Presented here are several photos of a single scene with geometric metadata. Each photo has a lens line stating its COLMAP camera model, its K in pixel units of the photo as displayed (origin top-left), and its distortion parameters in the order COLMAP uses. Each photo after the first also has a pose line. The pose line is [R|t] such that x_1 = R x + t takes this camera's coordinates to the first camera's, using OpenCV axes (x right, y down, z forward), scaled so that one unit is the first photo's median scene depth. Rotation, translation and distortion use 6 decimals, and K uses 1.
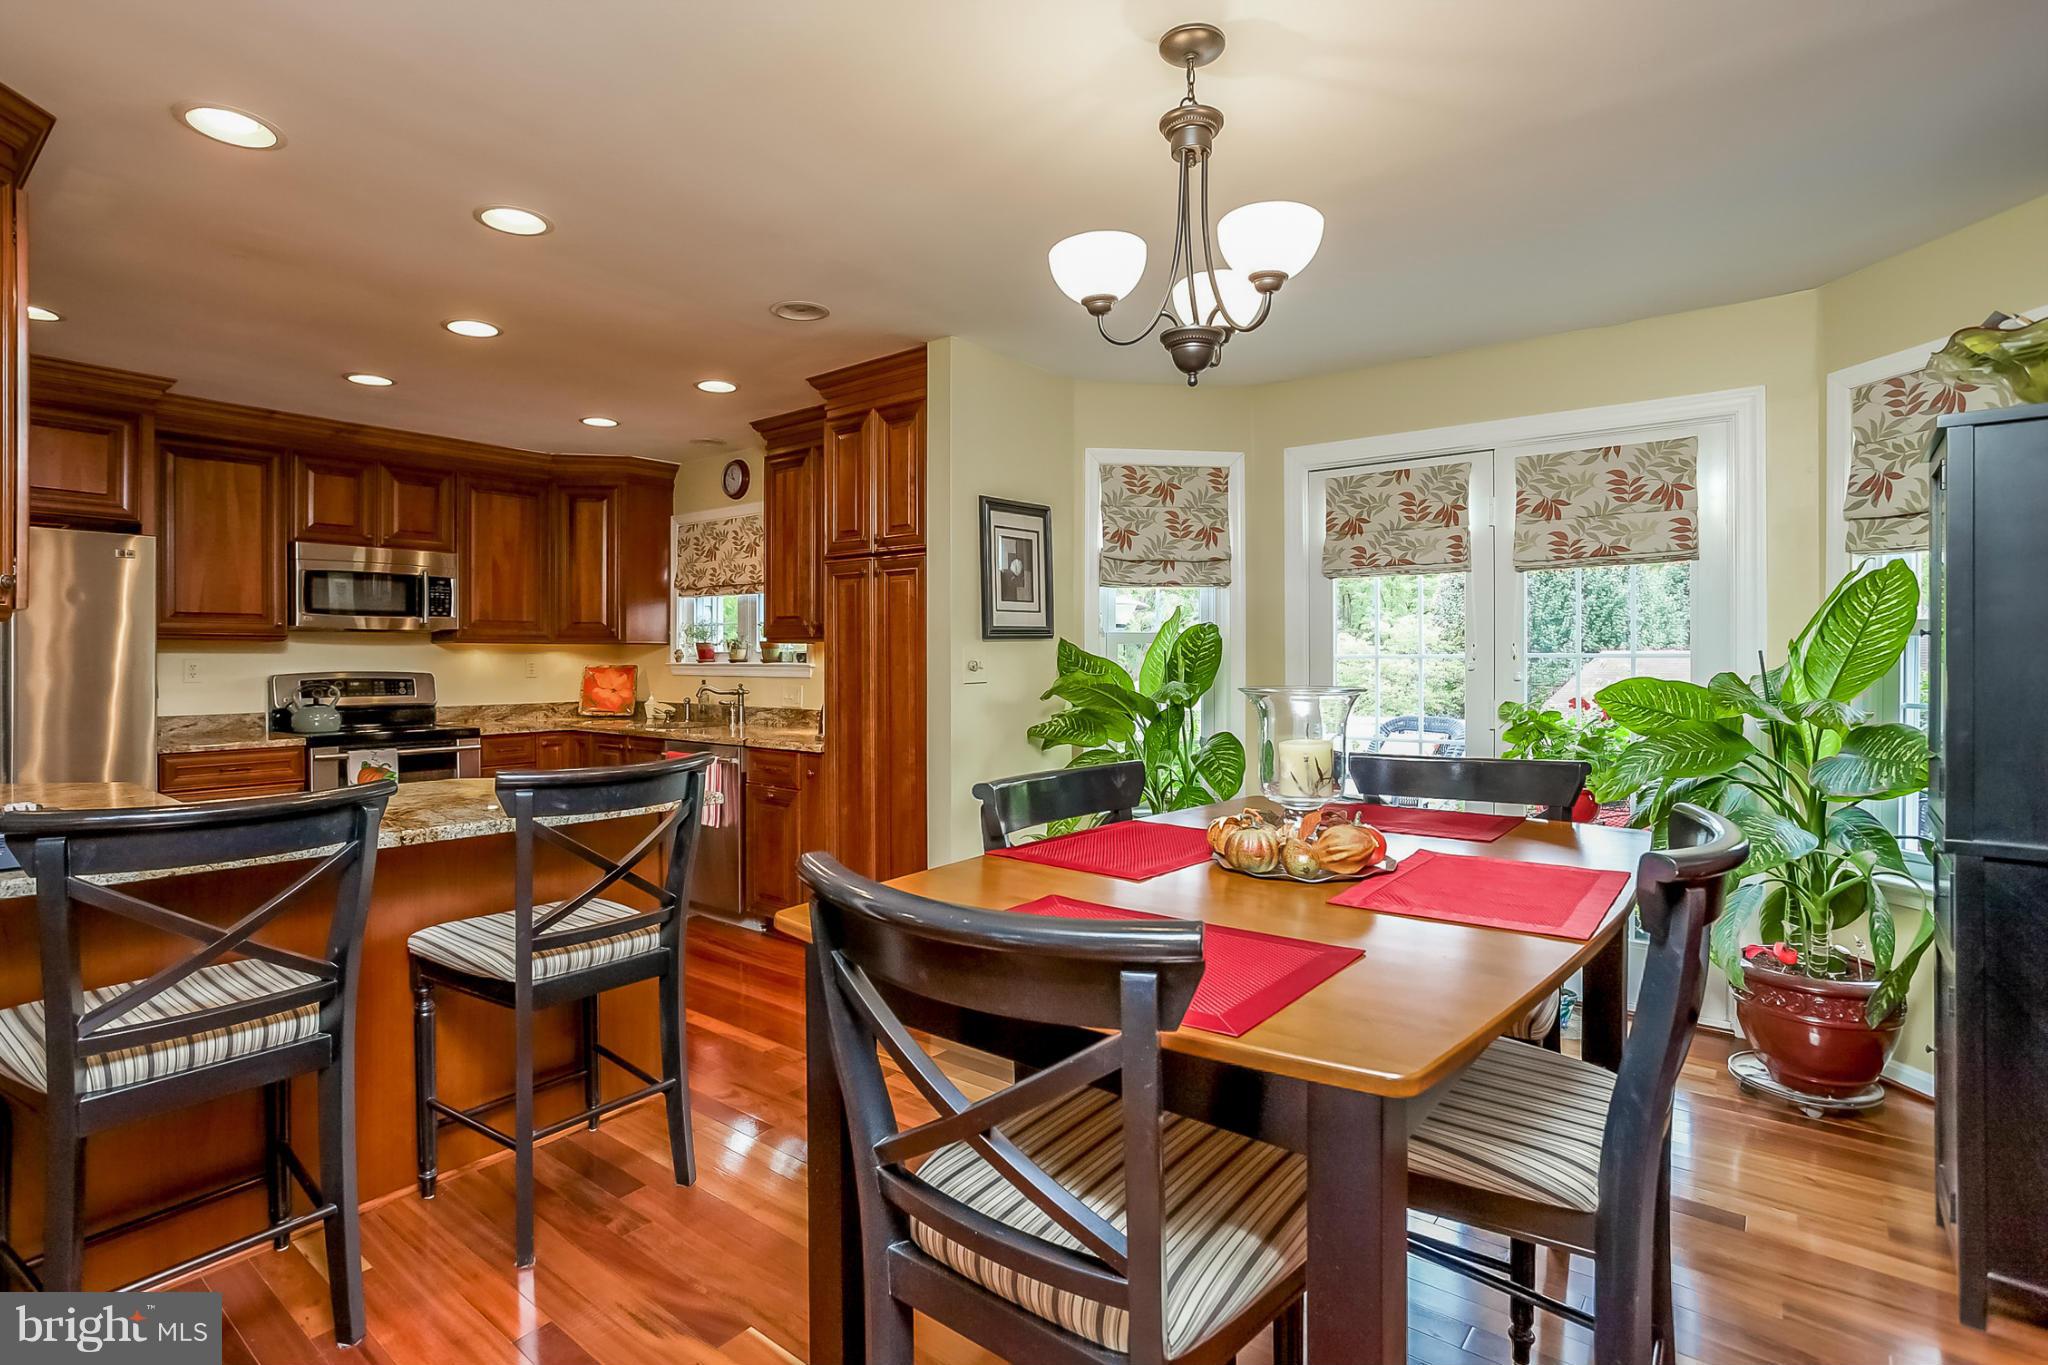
lens RADIAL K [[1004.2, 0, 1019.1], [0, 1004.2, 665.6], [0, 0, 1]] dist [-0.040875, 0.020928]
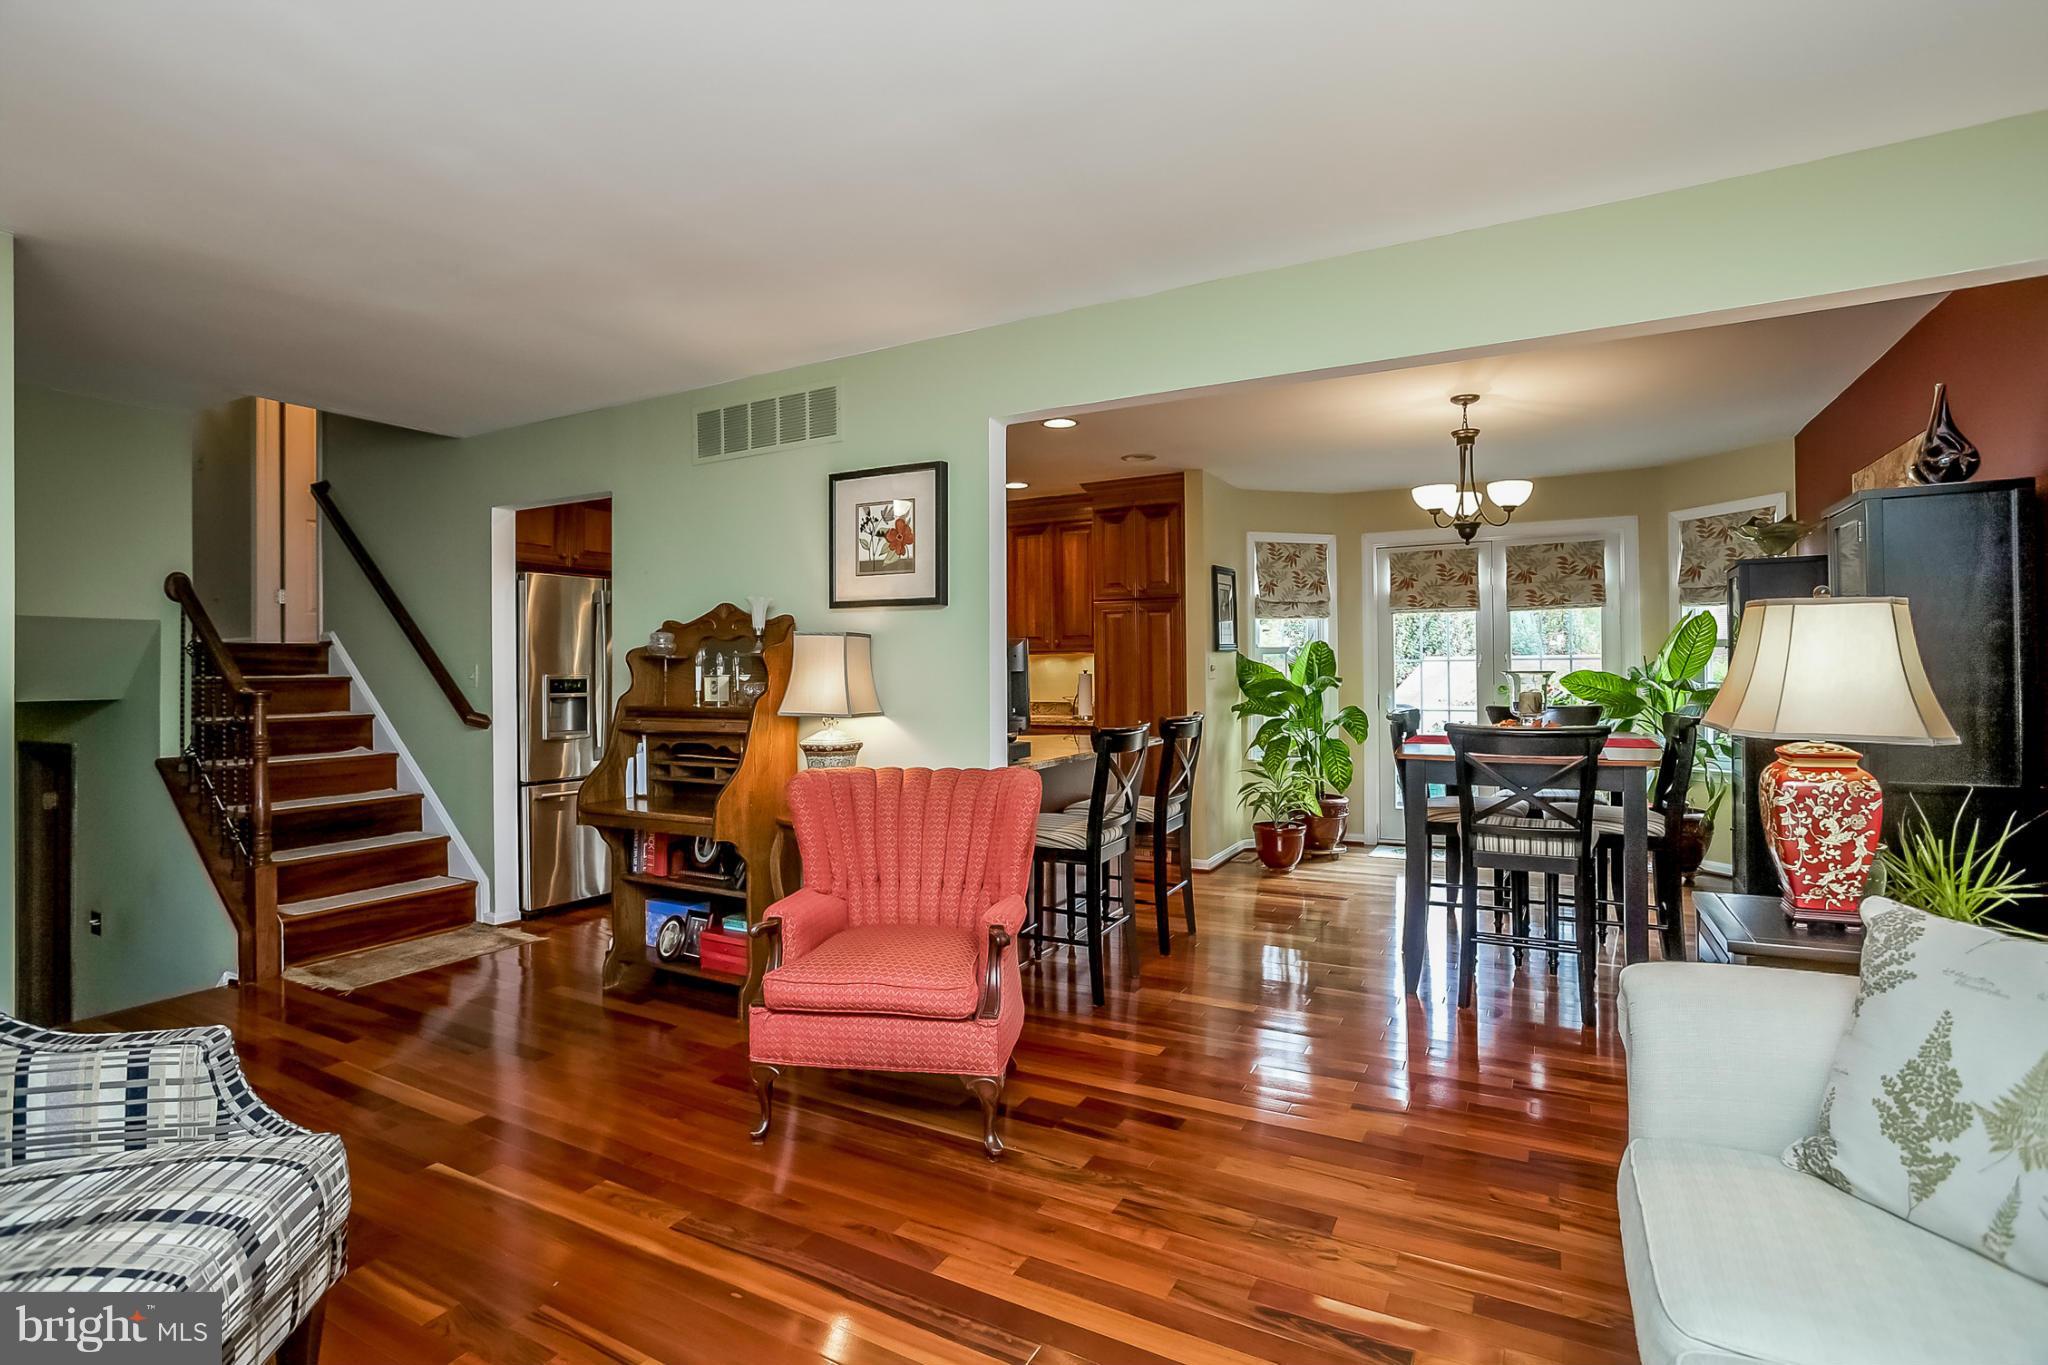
lens RADIAL K [[978.8, 0, 1035.7], [0, 978.8, 664.3], [0, 0, 1]] dist [-0.031430, 0.000213]
pose [[0.984138, -0.009603, 0.177146, -0.513120], [0.011532, 0.999885, -0.009864, 0.005411], [-0.177031, 0.011751, 0.984135, -0.445426]]
